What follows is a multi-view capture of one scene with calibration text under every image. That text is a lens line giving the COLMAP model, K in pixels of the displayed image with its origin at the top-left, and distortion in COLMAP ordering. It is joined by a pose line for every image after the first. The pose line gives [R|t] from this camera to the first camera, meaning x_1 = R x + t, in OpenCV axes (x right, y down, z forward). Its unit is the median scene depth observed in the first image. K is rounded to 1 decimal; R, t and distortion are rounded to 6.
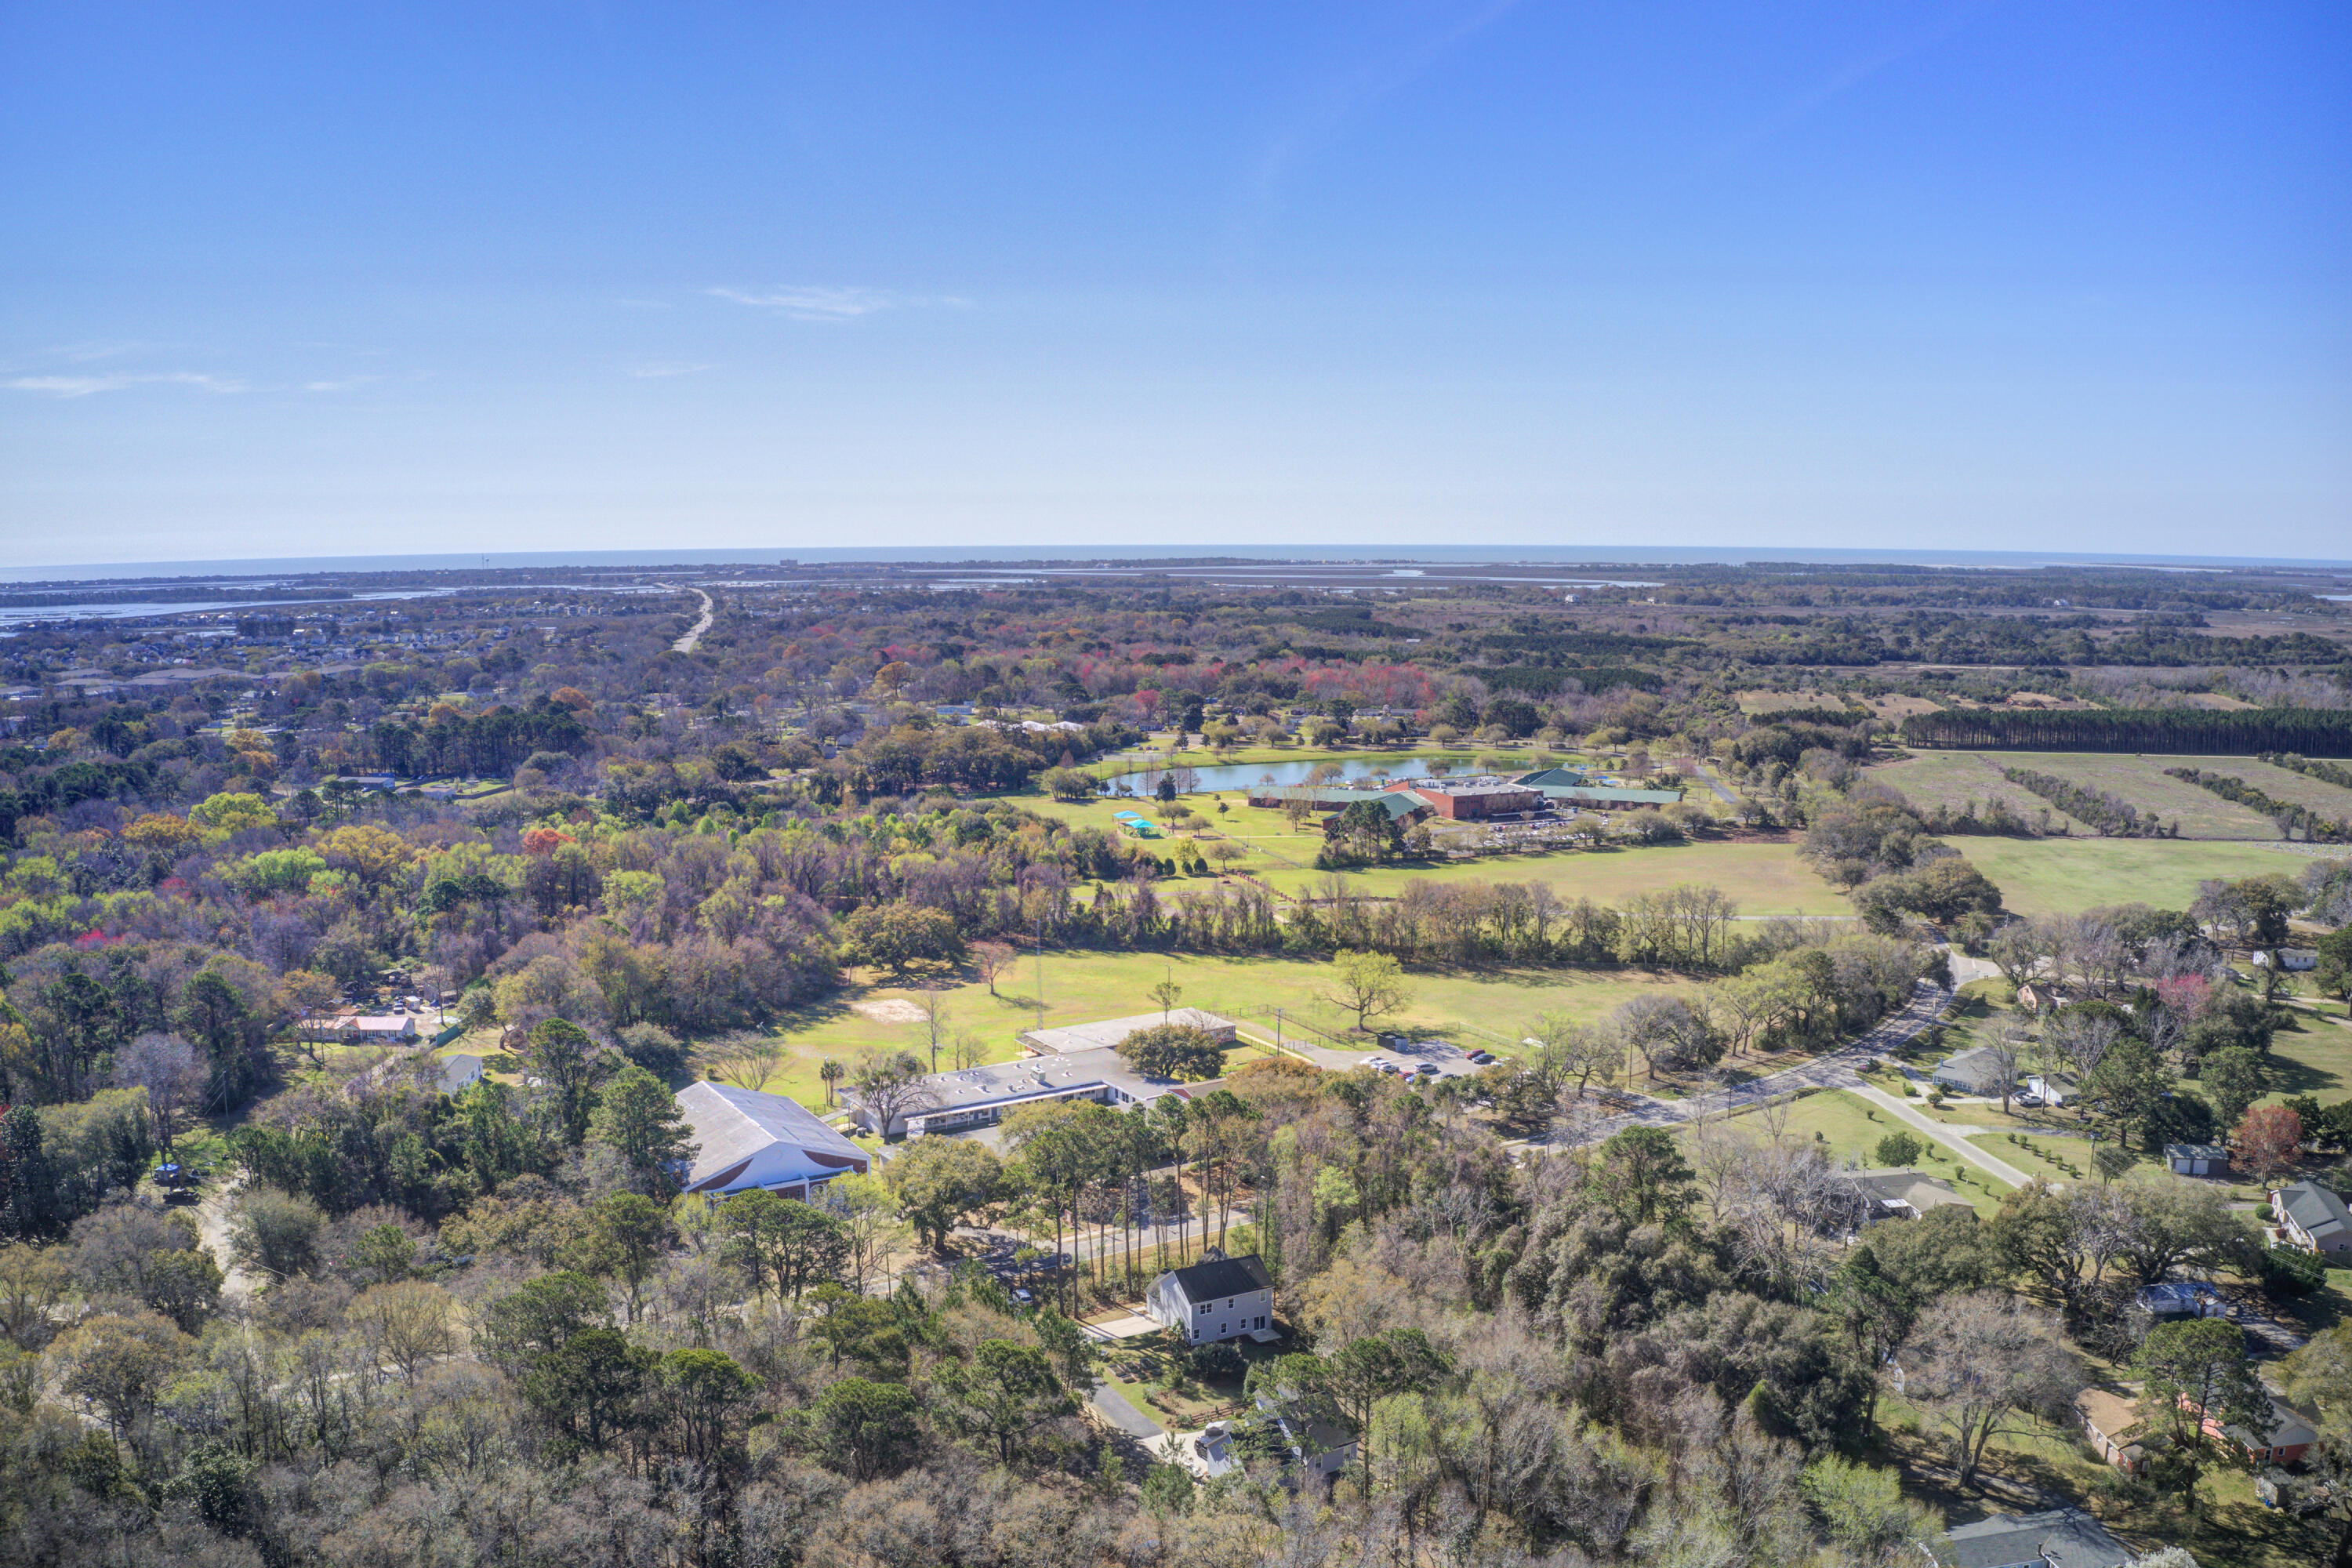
lens RADIAL K [[1896.8, 0, 1186.8], [0, 1896.8, 777.0], [0, 0, 1]] dist [-0.152790, -0.020411]
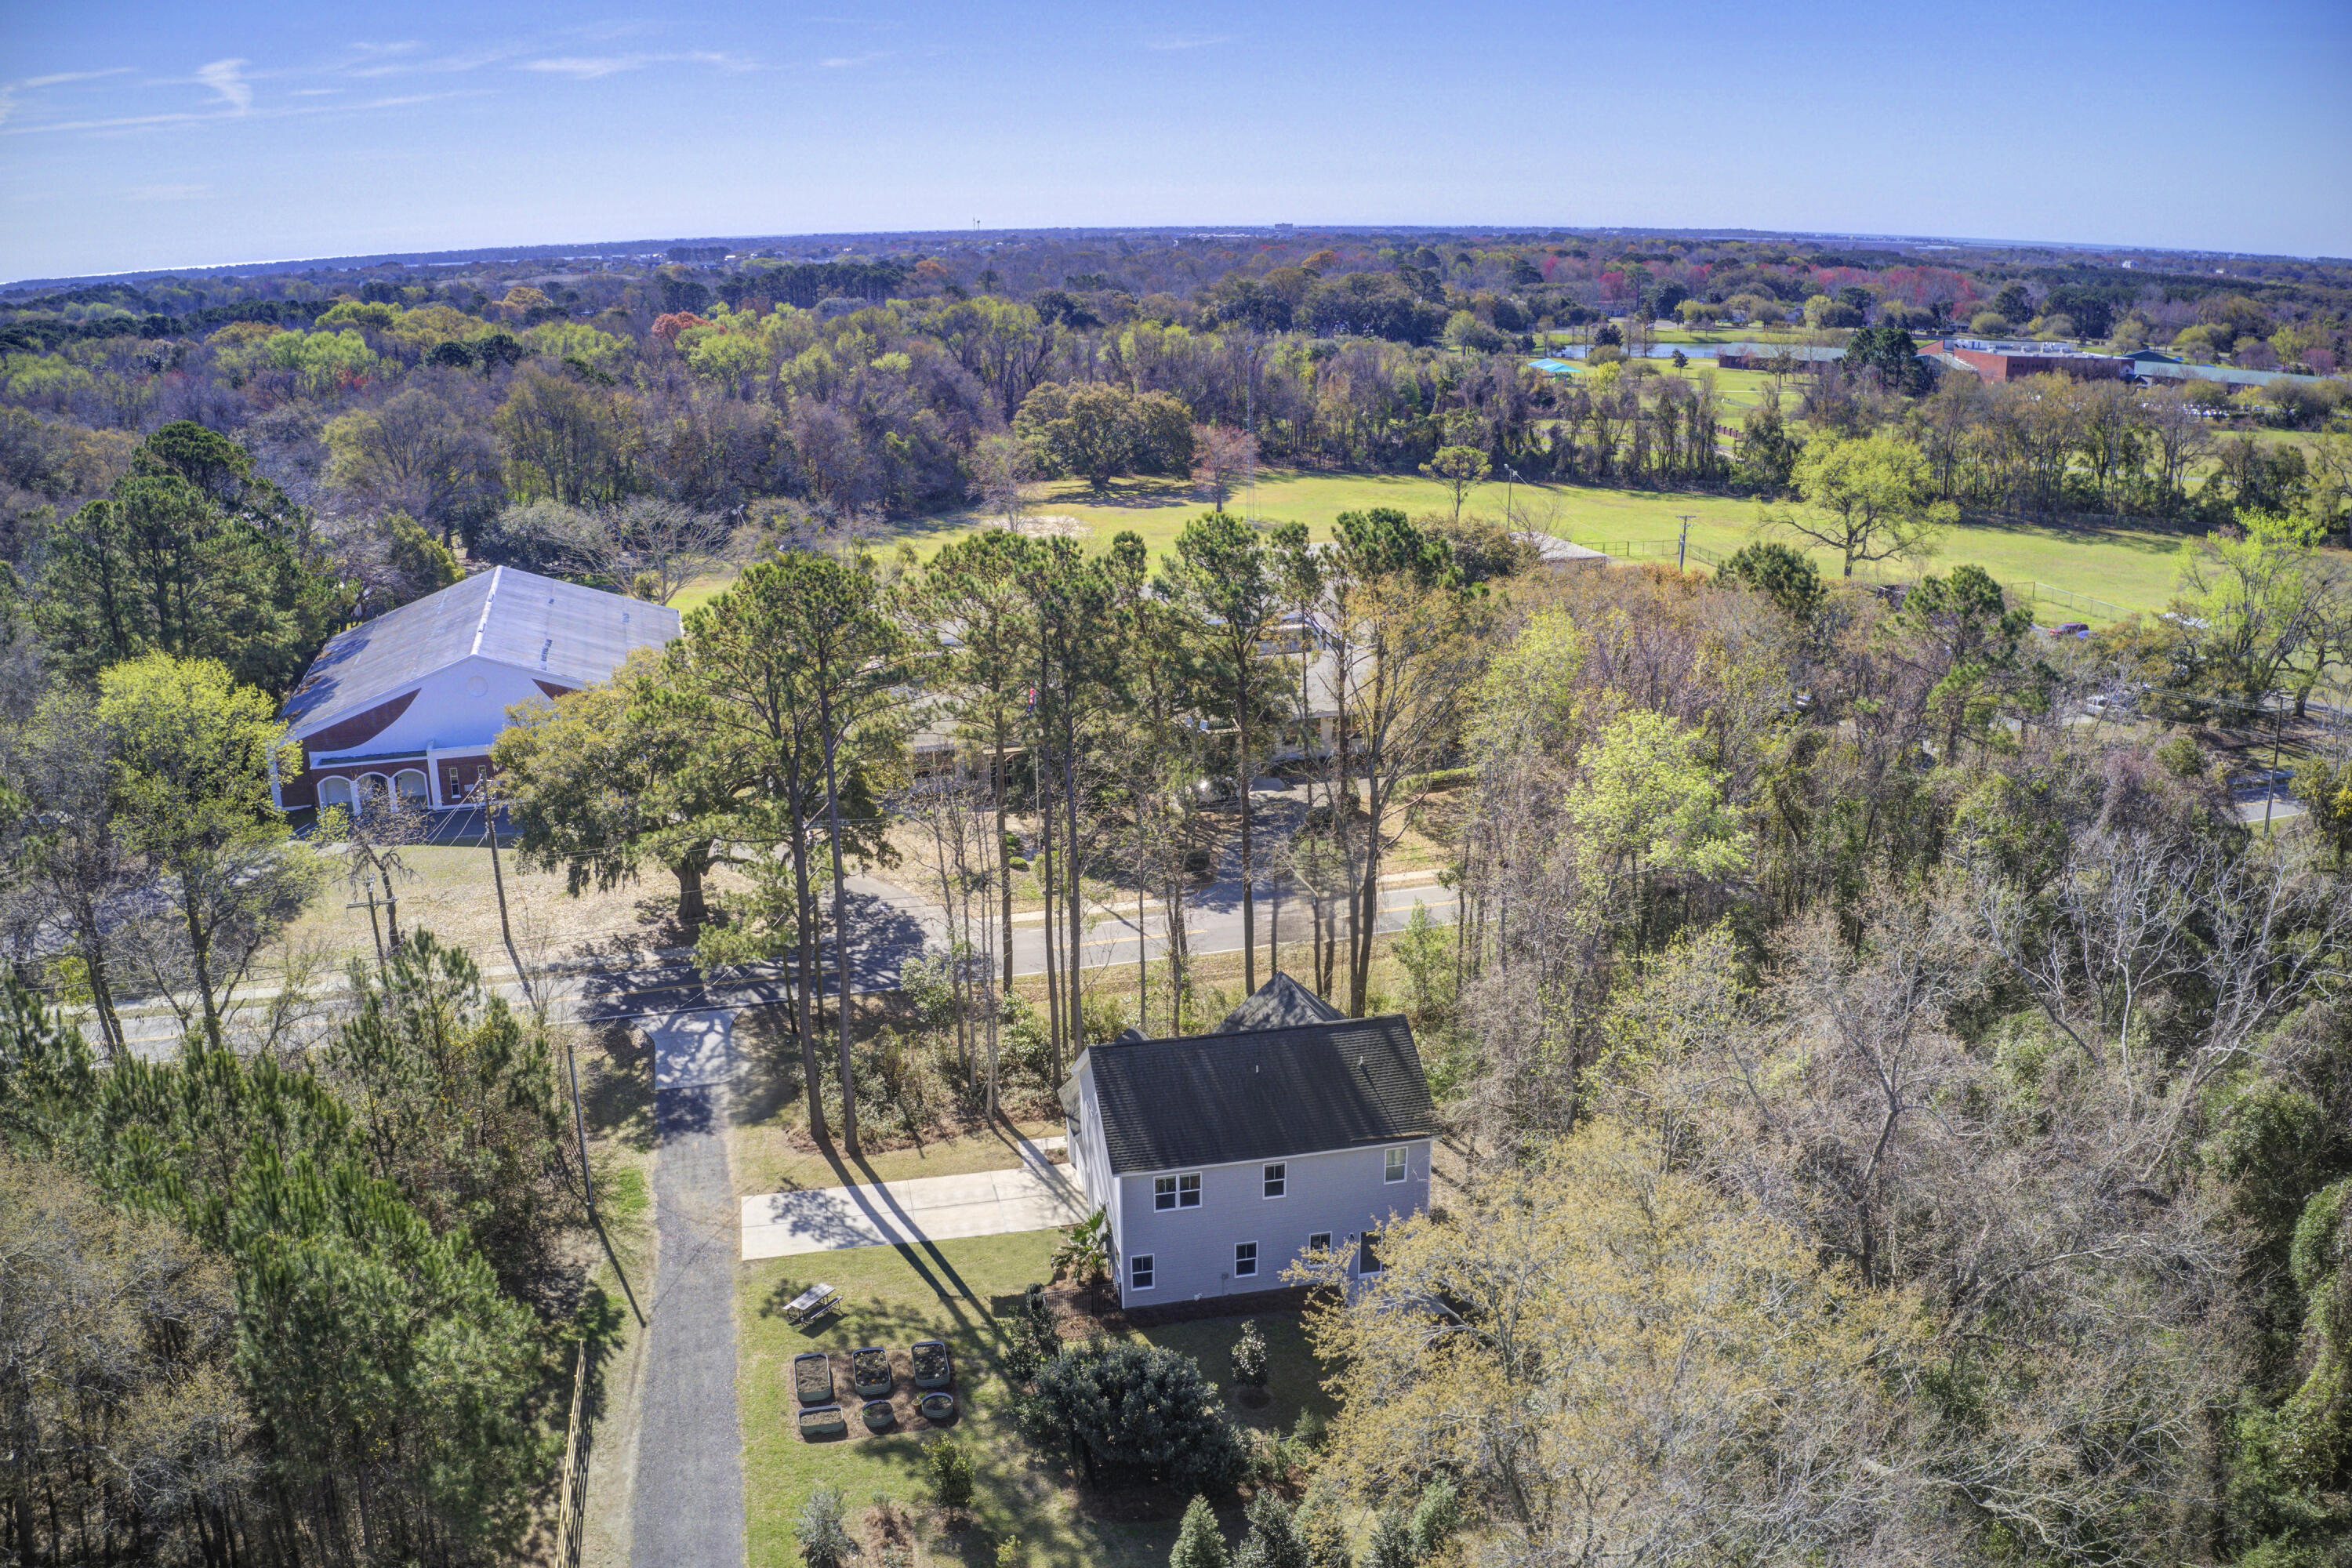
lens RADIAL K [[1896.8, 0, 1173.3], [0, 1896.8, 787.1], [0, 0, 1]] dist [-0.152790, -0.020411]
pose [[0.963601, 0.067277, -0.258740, 0.040903], [-0.022273, 0.984656, 0.173078, 0.088282], [0.266414, -0.161015, 0.950314, 0.375303]]
